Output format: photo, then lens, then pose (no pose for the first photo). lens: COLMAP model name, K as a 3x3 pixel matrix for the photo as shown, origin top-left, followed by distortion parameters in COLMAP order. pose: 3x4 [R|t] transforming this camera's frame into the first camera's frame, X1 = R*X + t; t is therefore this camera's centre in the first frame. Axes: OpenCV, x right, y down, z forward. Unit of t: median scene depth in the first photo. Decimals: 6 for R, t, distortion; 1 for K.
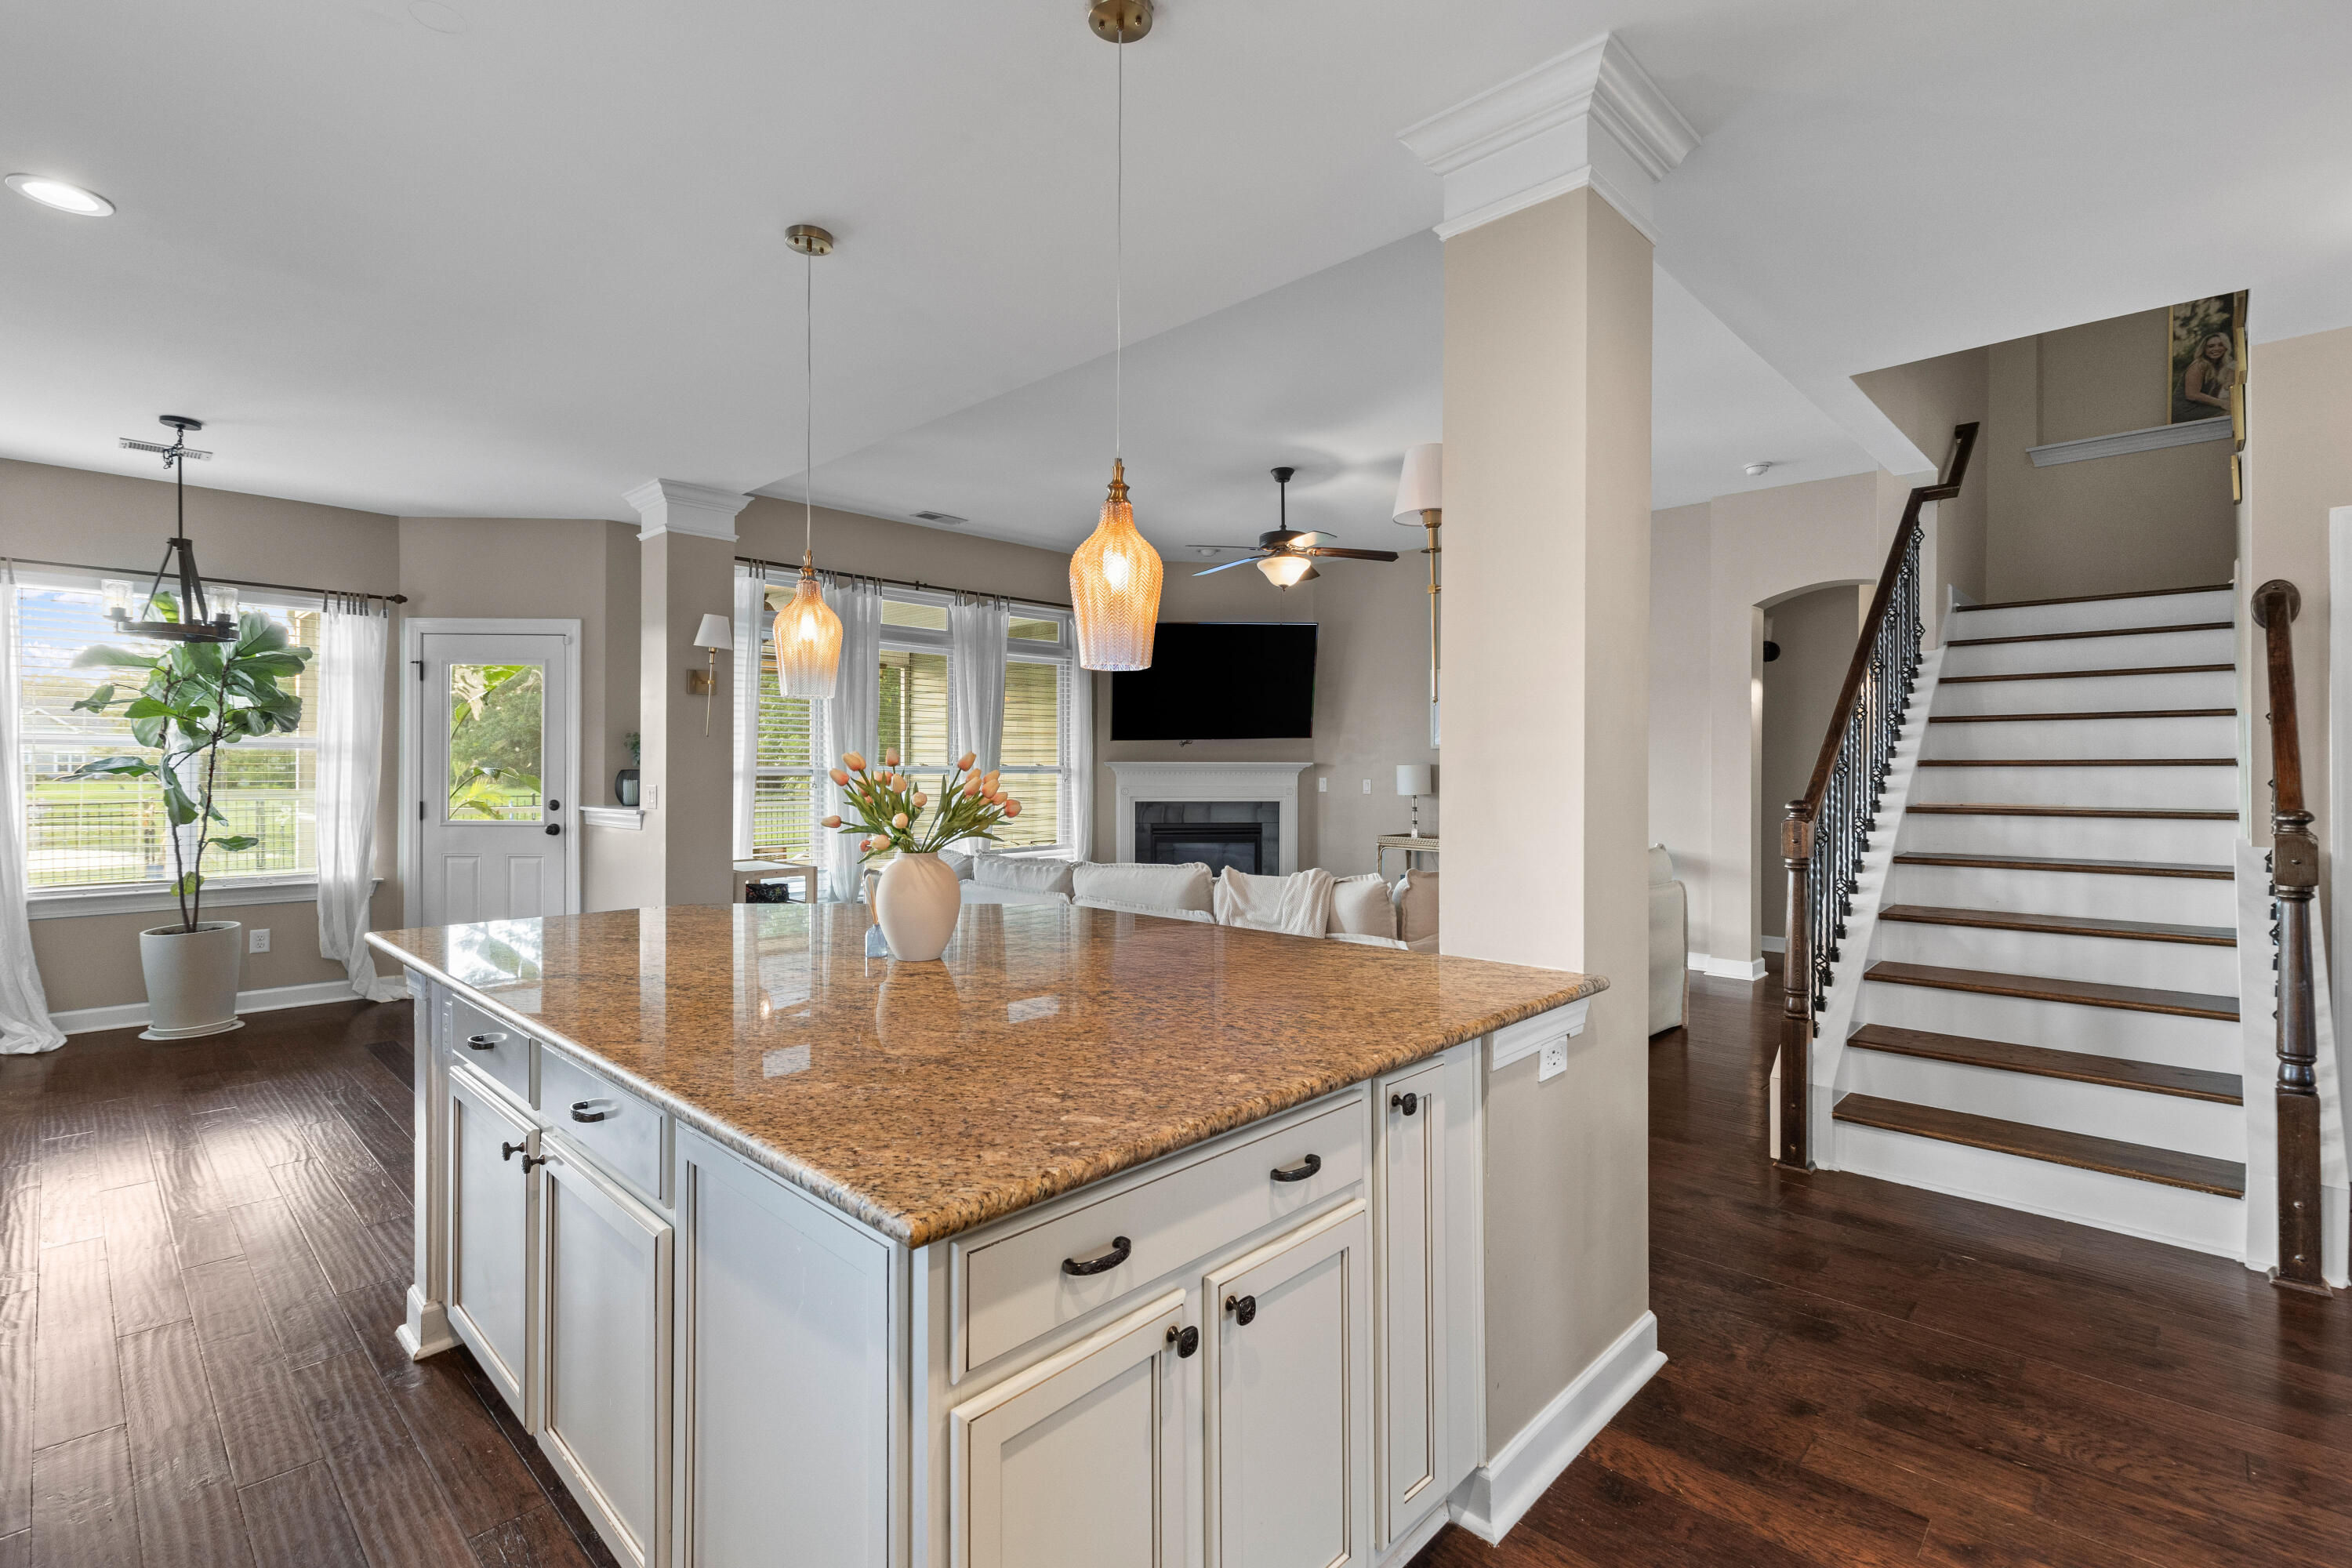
lens RADIAL K [[1051.3, 0, 1179.6], [0, 1051.3, 769.2], [0, 0, 1]] dist [-0.005890, -0.001794]
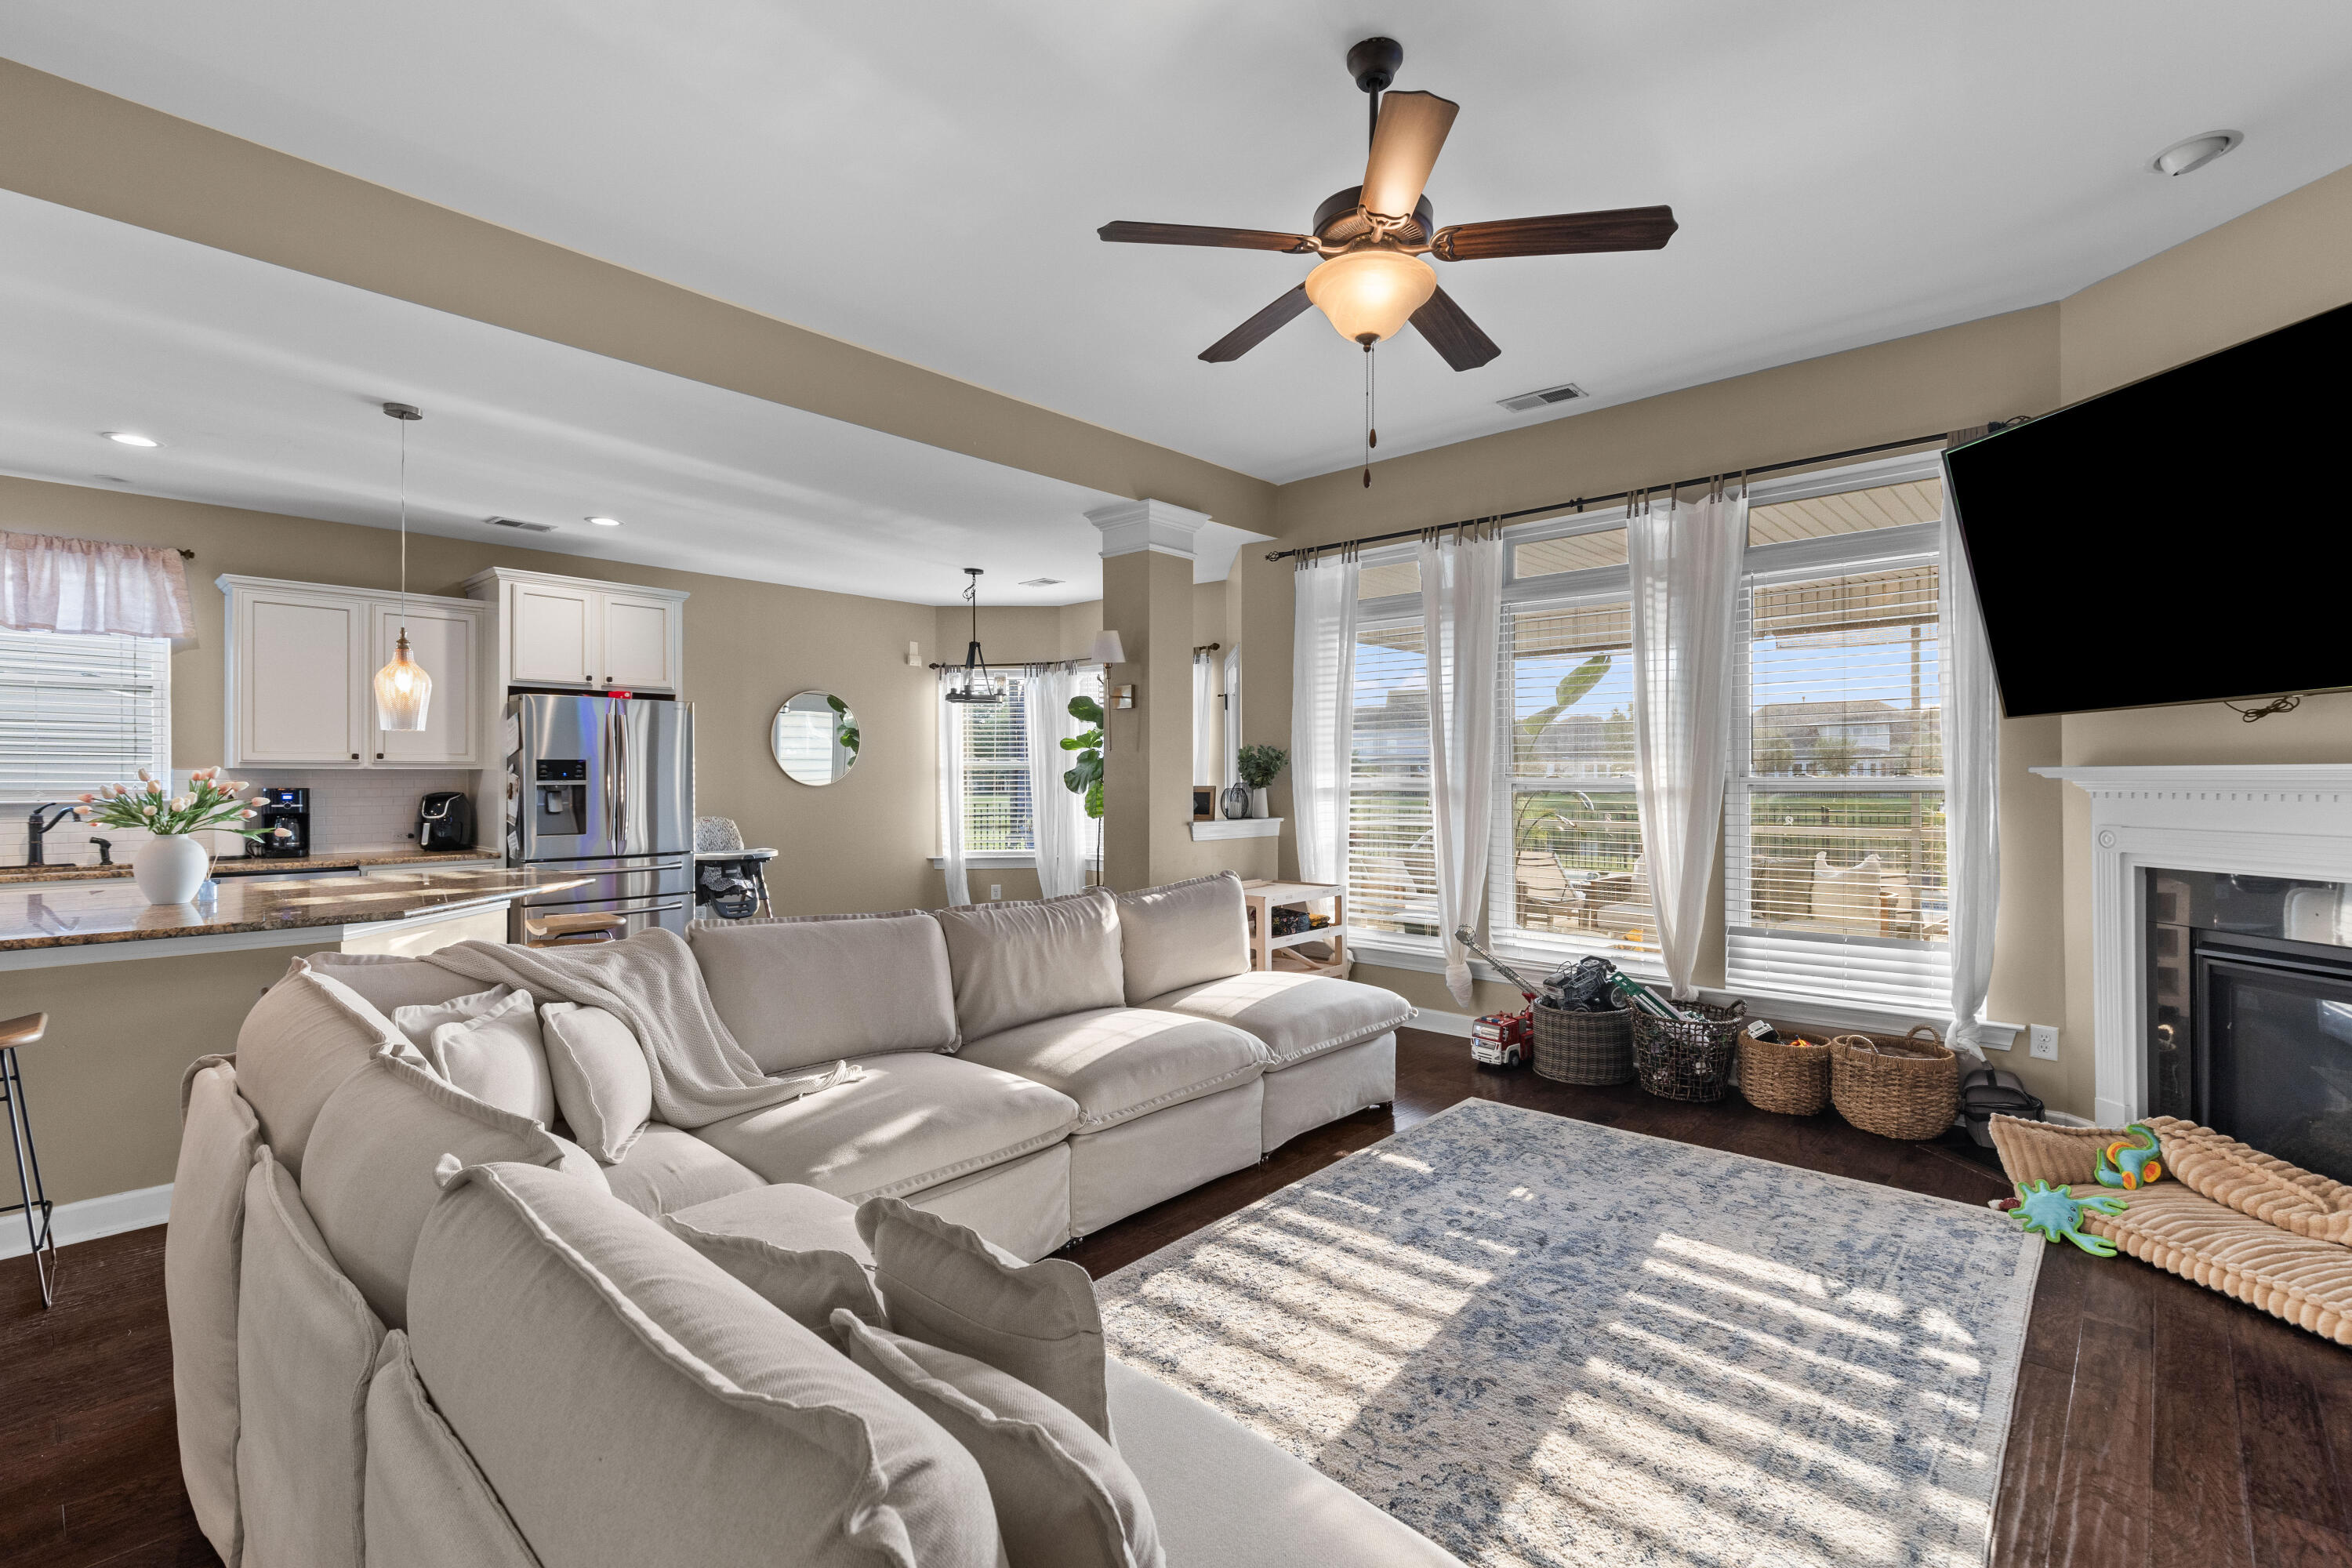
lens RADIAL K [[1051.3, 0, 1179.5], [0, 1051.3, 782.5], [0, 0, 1]] dist [-0.005890, -0.001794]
pose [[0.014282, 0.003540, -0.999892, 0.367661], [-0.002110, 0.999992, 0.003510, -0.001652], [0.999896, 0.002059, 0.014289, 0.667398]]
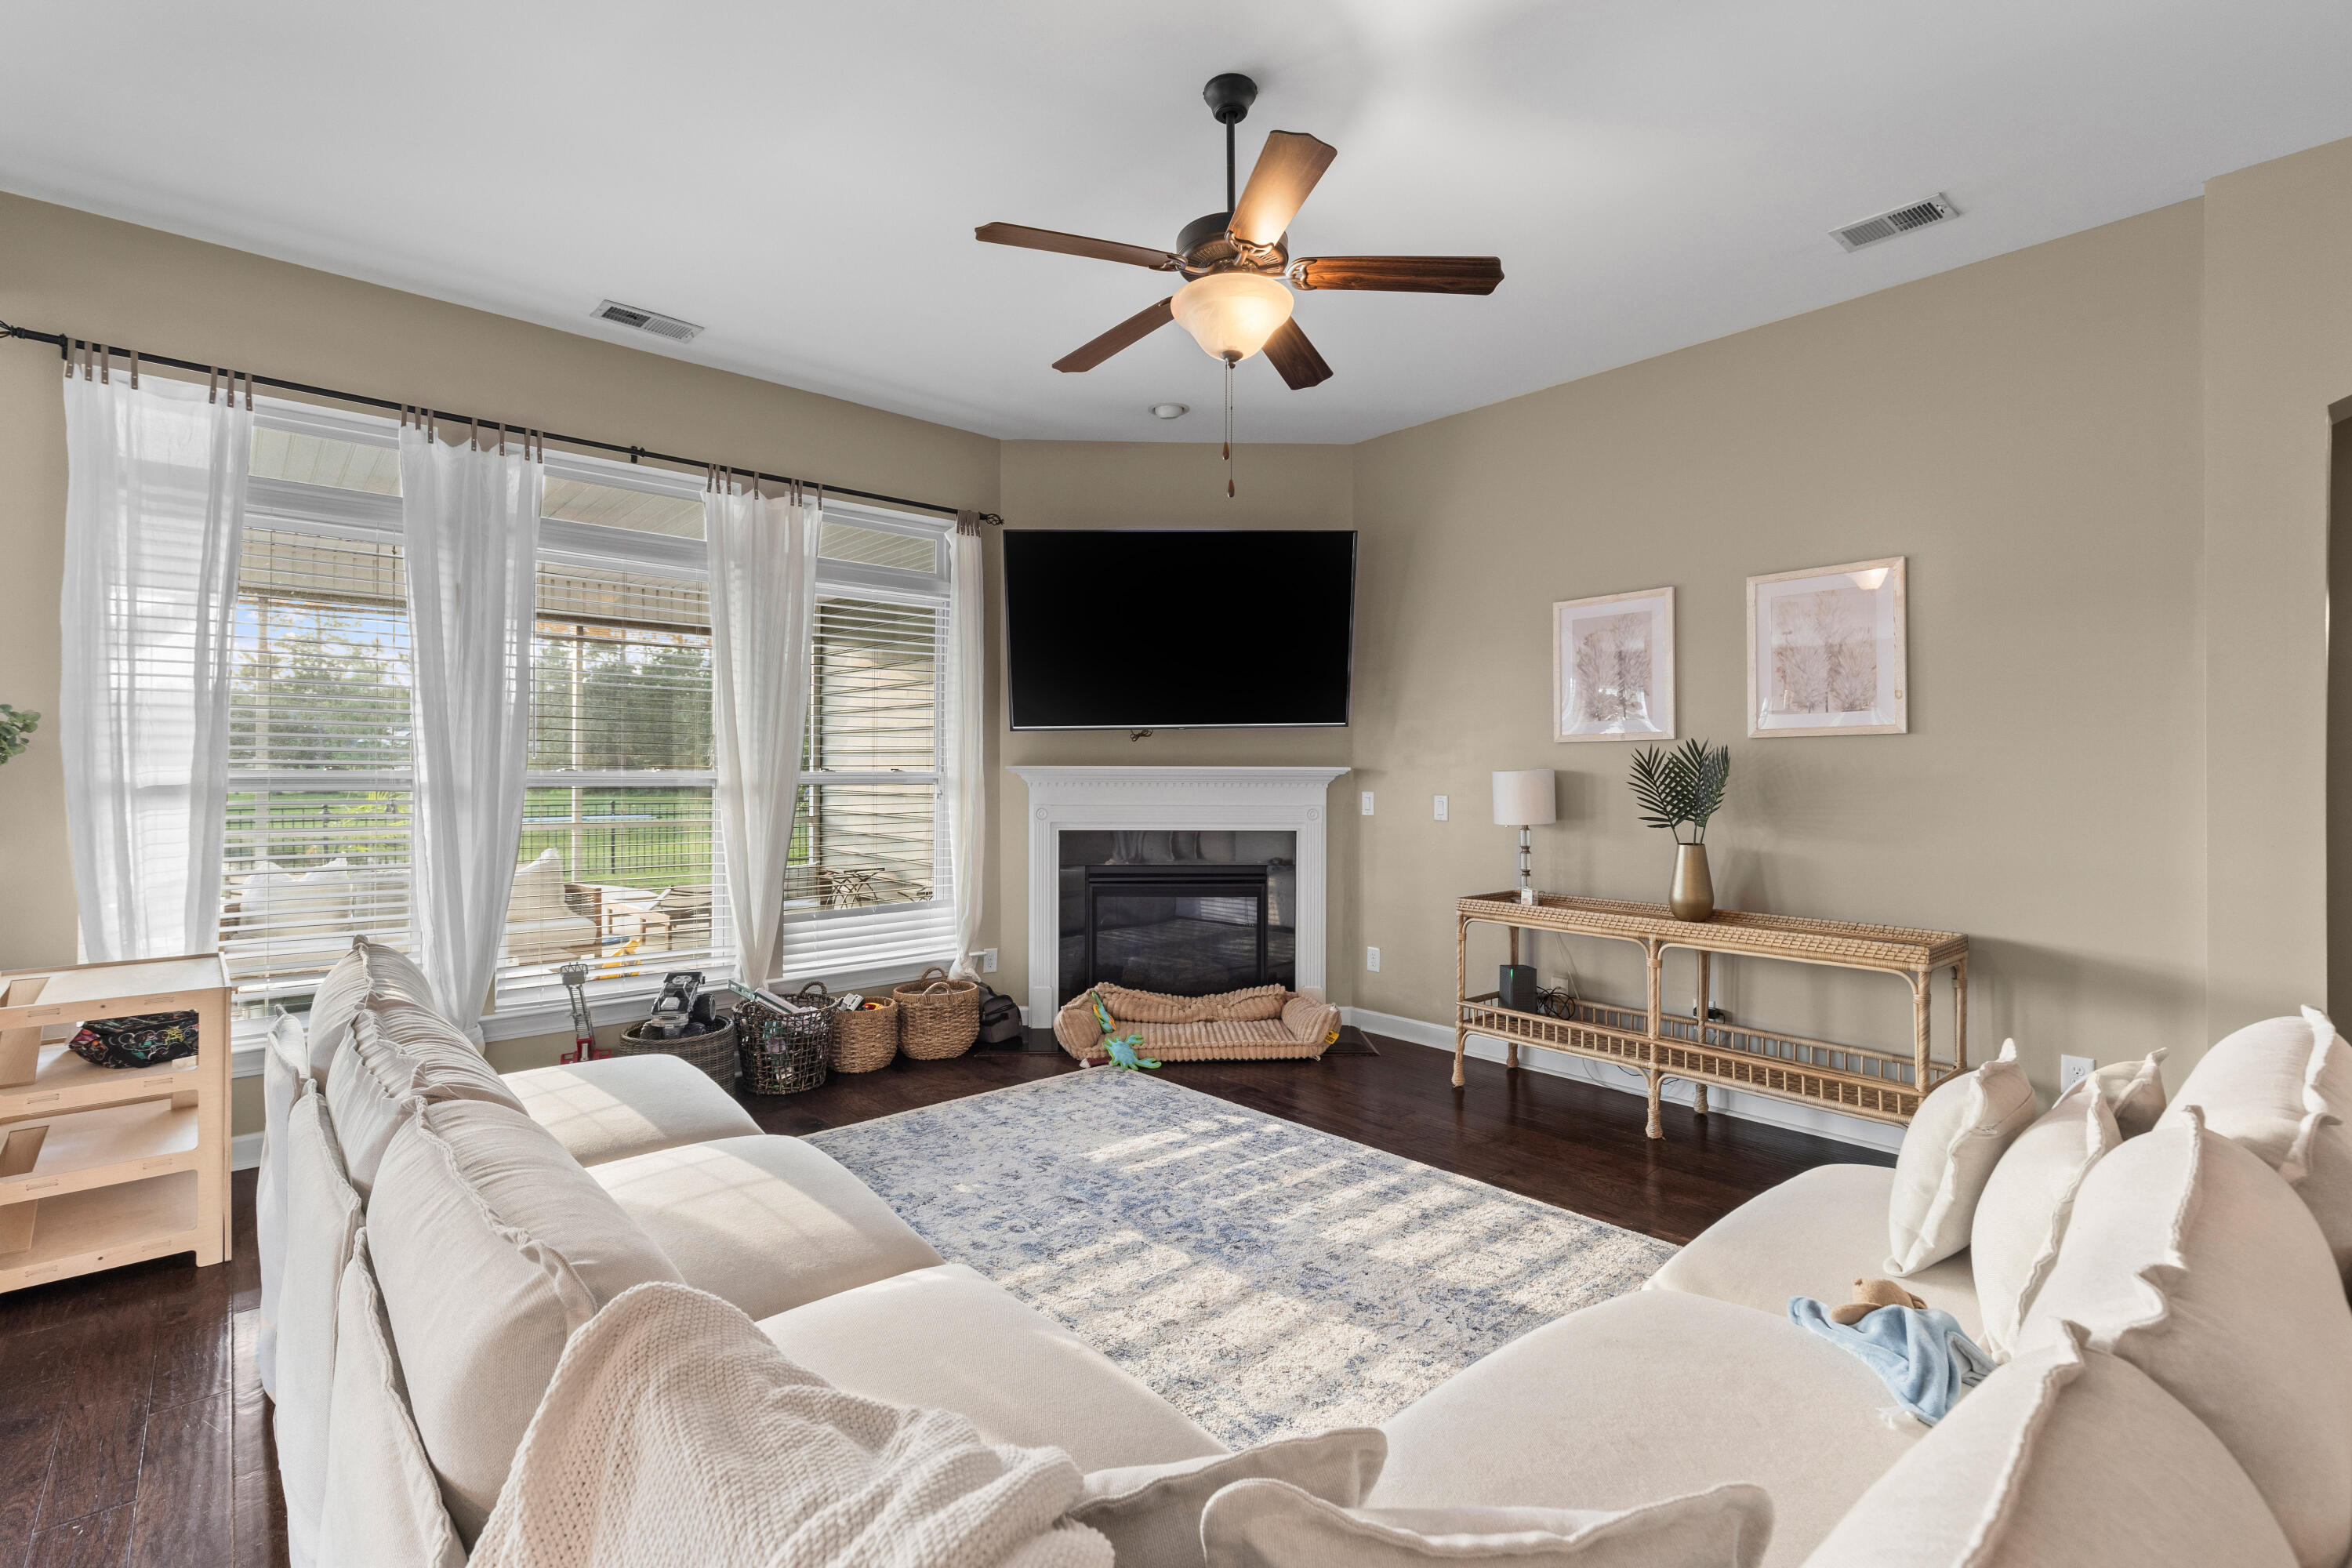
lens RADIAL K [[1051.3, 0, 1192.0], [0, 1051.3, 772.5], [0, 0, 1]] dist [-0.005890, -0.001794]
pose [[0.997701, 0.000447, -0.067768, 0.080686], [-0.000805, 0.999986, -0.005246, 0.000091], [0.067765, 0.005288, 0.997687, 0.410914]]
